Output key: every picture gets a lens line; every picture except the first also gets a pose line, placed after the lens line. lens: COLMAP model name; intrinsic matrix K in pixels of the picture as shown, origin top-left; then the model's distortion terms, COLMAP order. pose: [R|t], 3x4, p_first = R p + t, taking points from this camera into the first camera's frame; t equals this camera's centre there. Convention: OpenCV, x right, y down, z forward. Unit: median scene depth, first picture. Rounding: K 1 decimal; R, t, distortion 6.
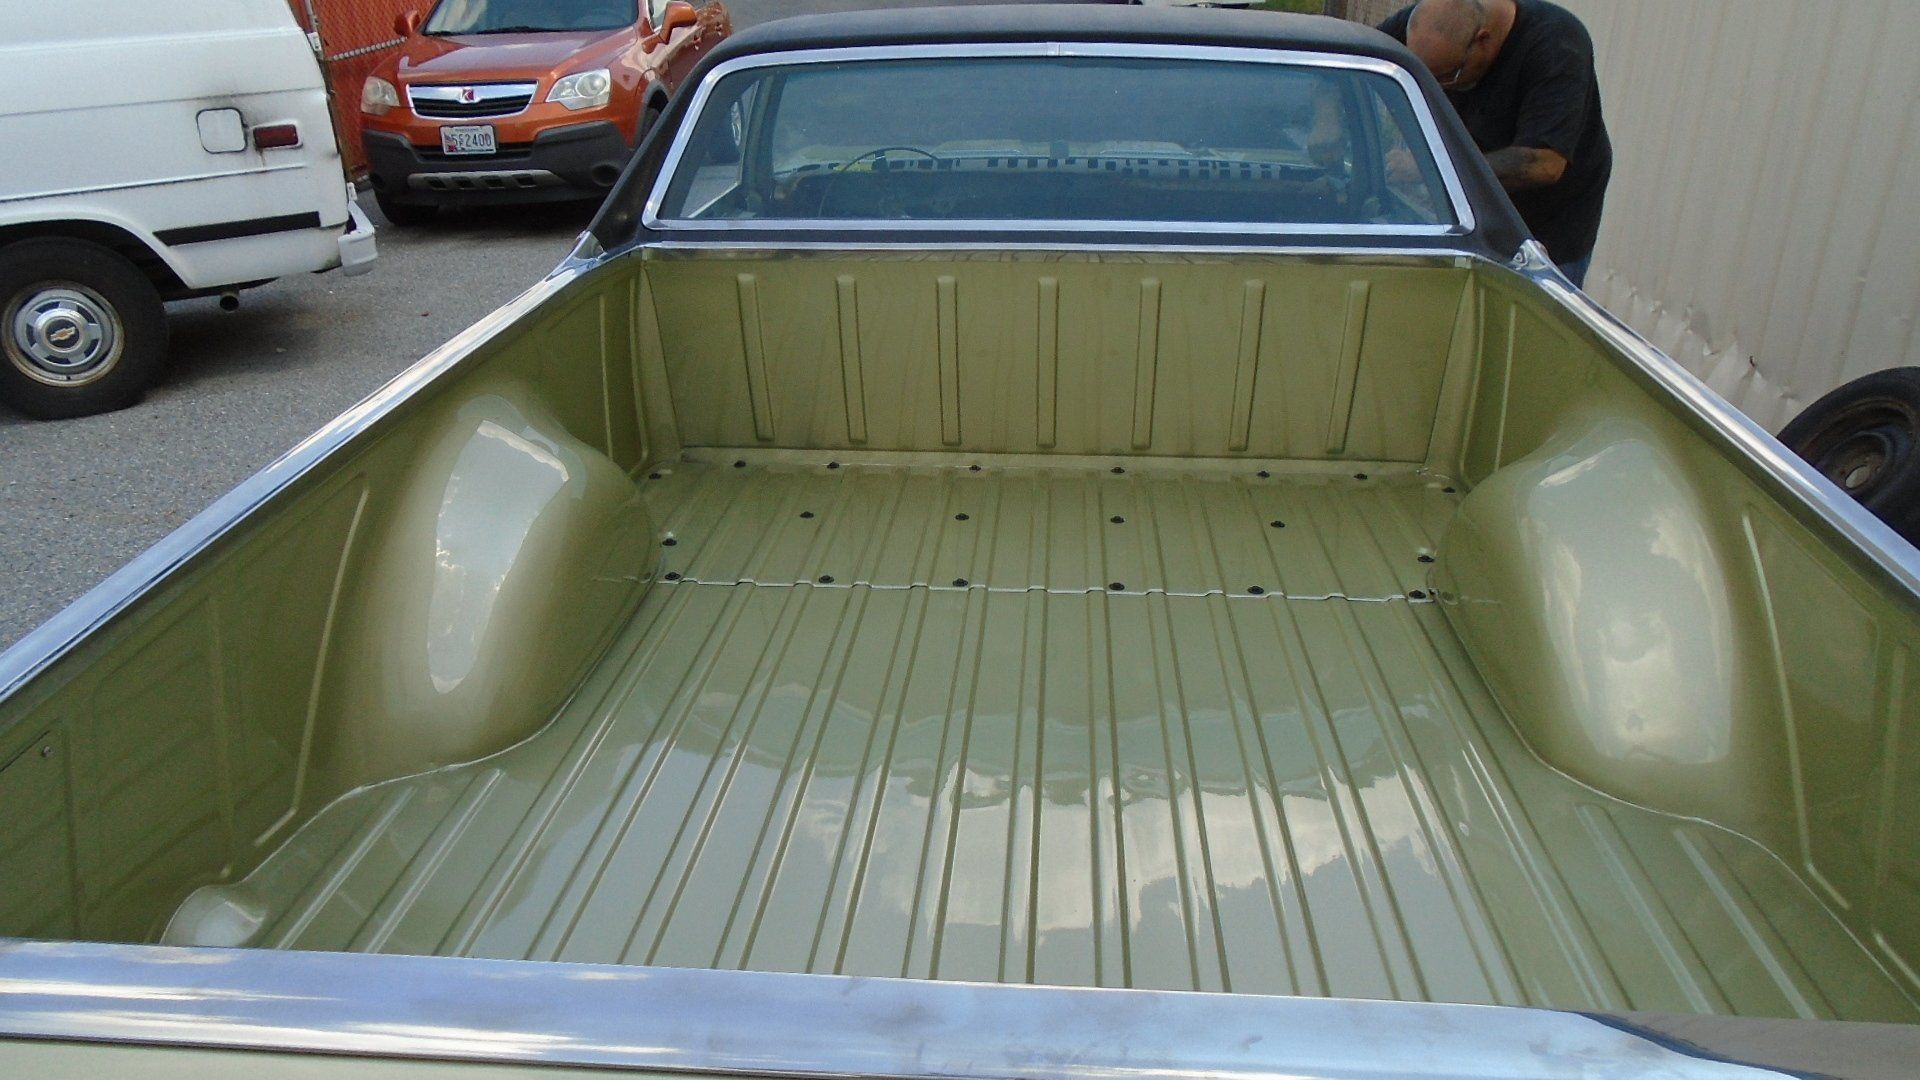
lens RADIAL K [[1469.9, 0, 957.6], [0, 1469.9, 539.7], [0, 0, 1]] dist [0.000022, -0.001562]
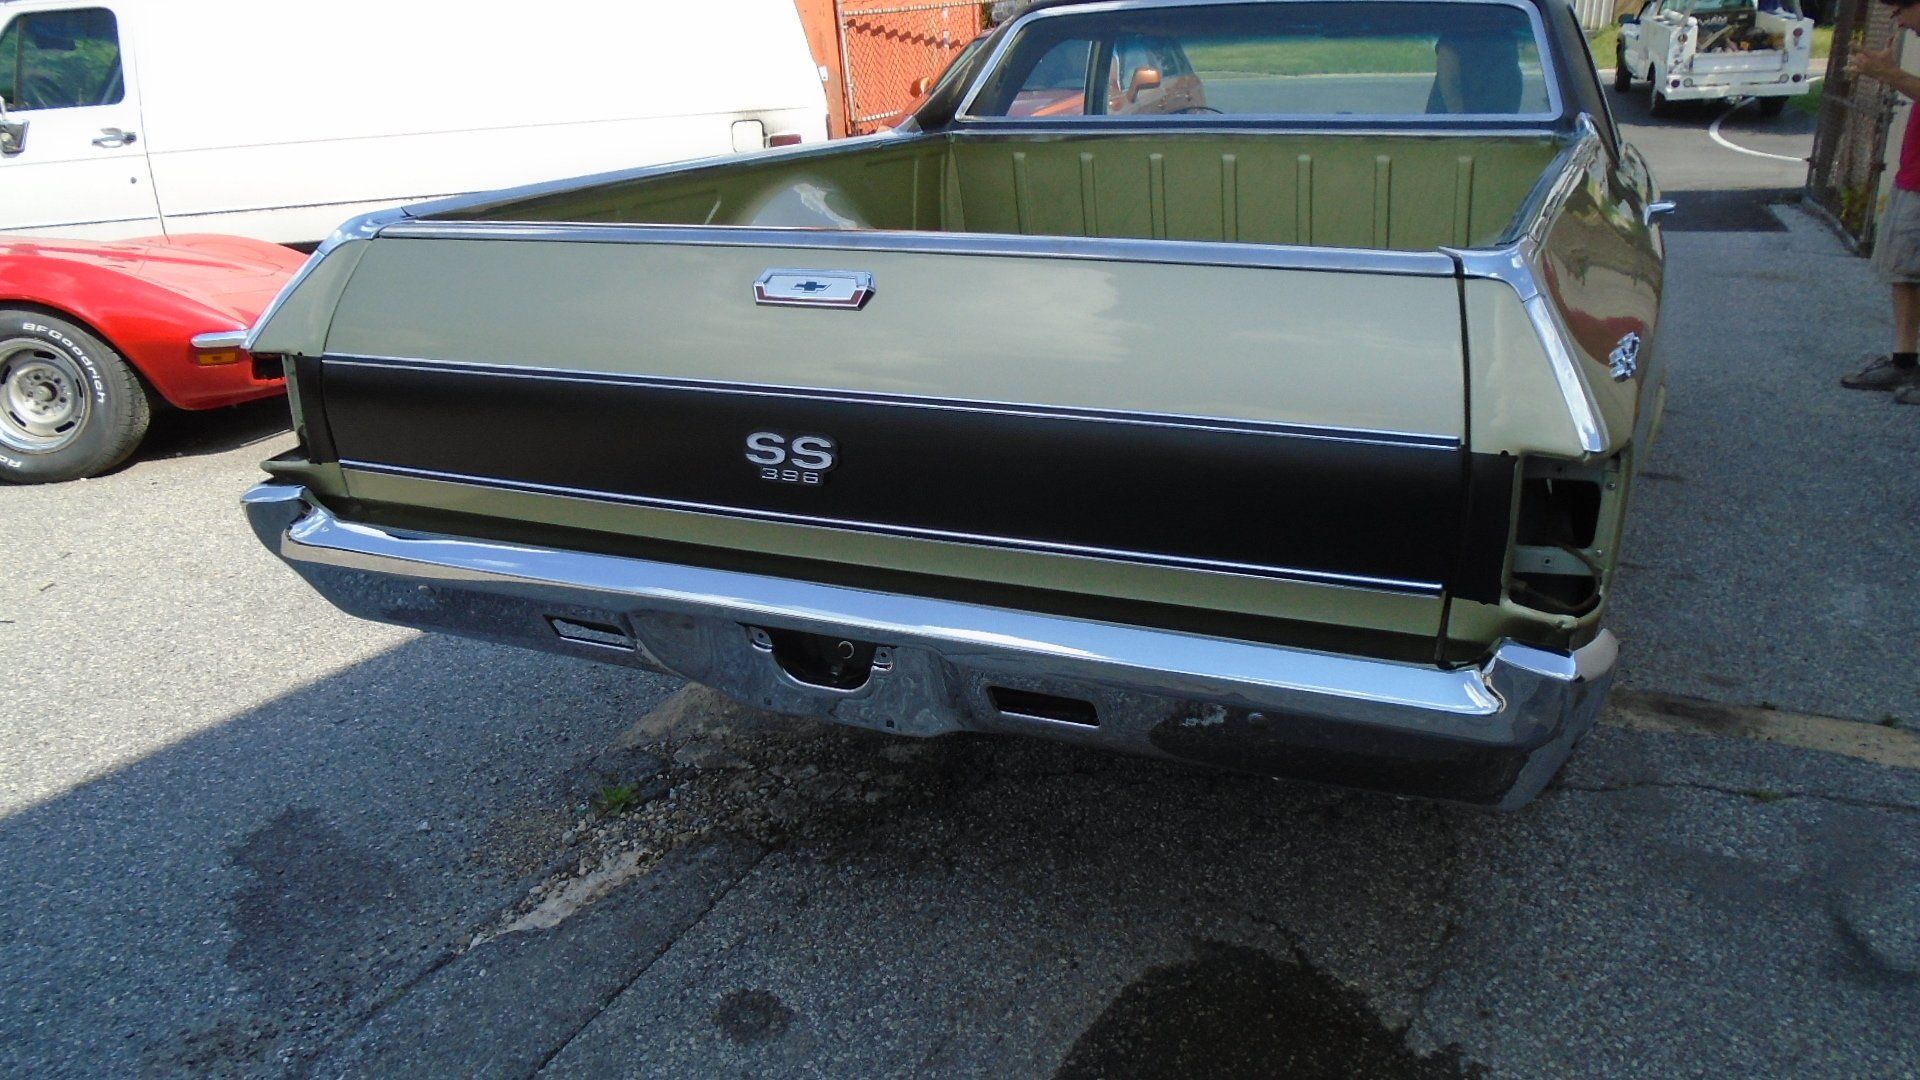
lens RADIAL K [[1469.9, 0, 956.3], [0, 1469.9, 538.3], [0, 0, 1]] dist [0.000022, -0.001562]
pose [[0.940706, 0.095006, -0.325647, 0.134481], [-0.118492, 0.991539, -0.053015, 0.122926], [0.317855, 0.088458, 0.944004, -0.147301]]
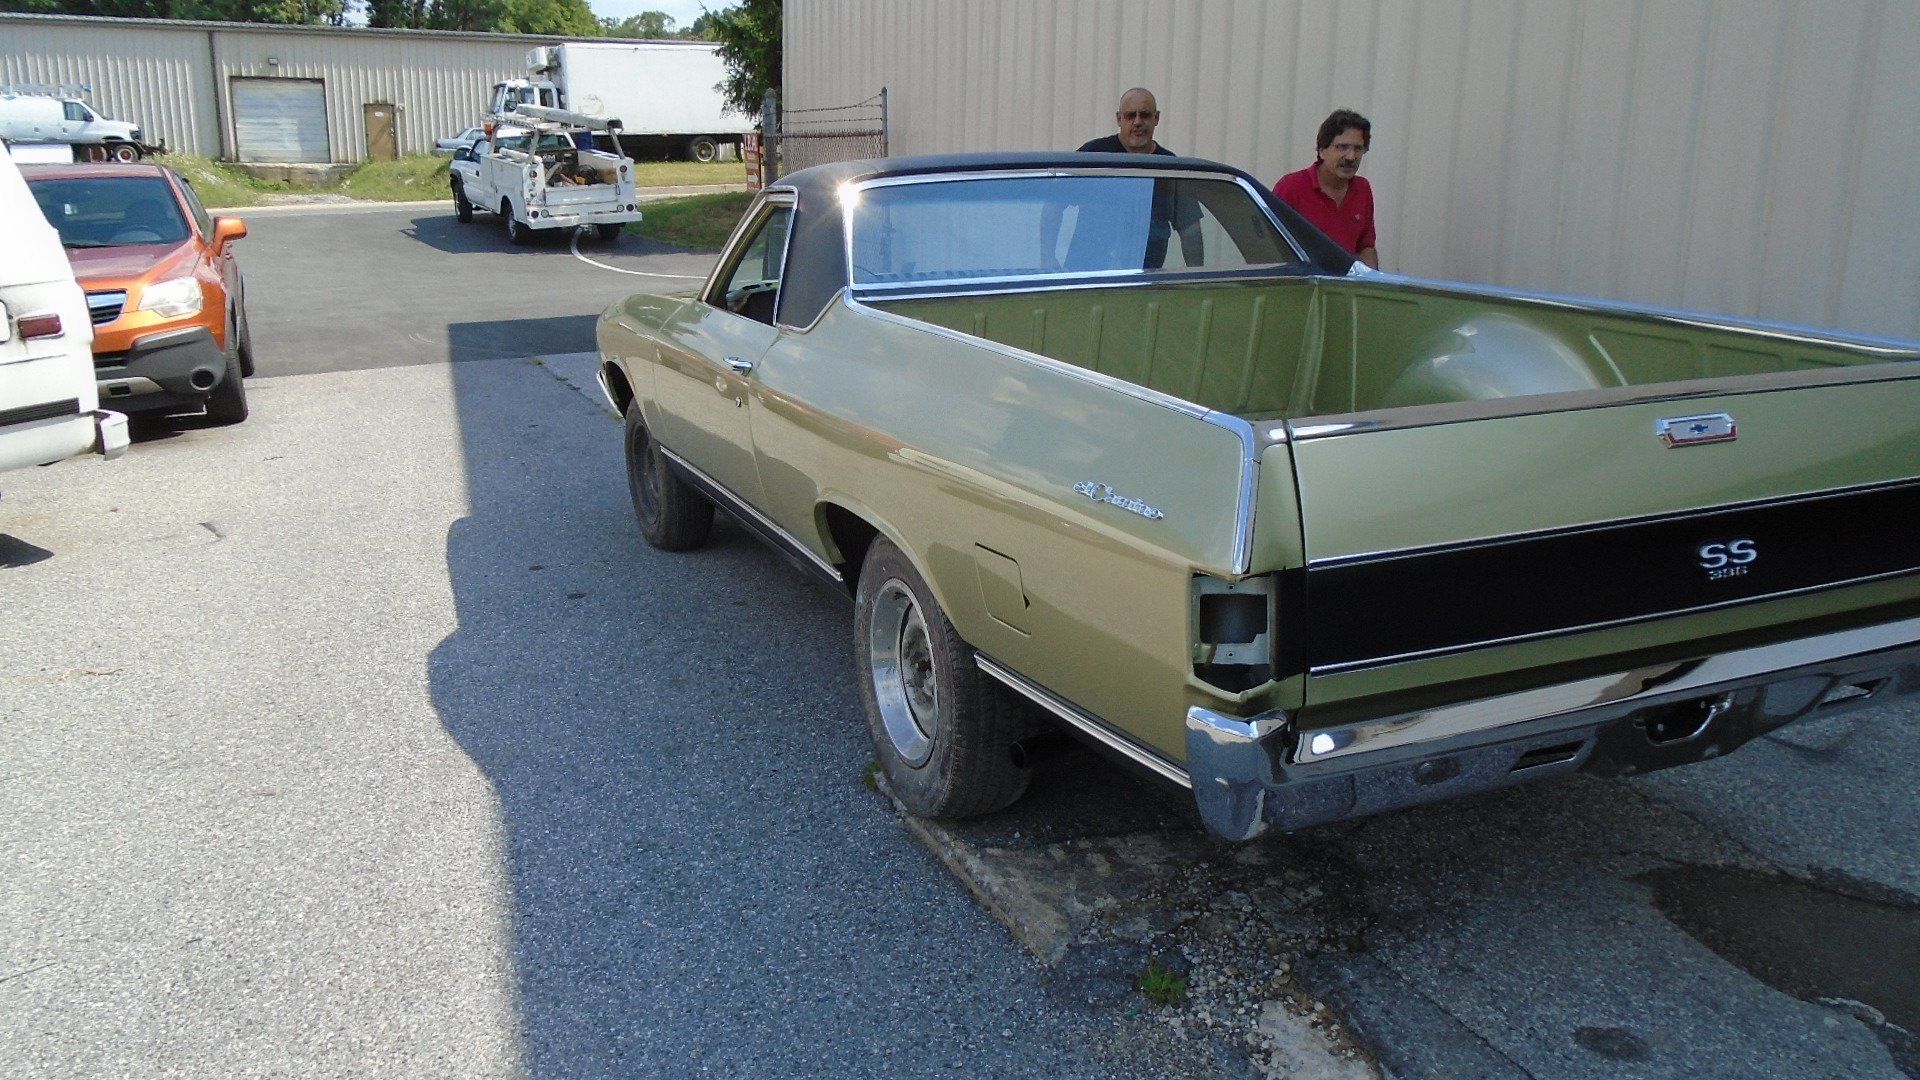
lens RADIAL K [[1469.9, 0, 954.0], [0, 1469.9, 544.9], [0, 0, 1]] dist [0.000022, -0.001562]
pose [[0.895537, -0.123285, 0.427568, -0.351204], [0.183272, 0.977764, -0.101931, 0.092941], [-0.405494, 0.169644, 0.898218, -0.143167]]
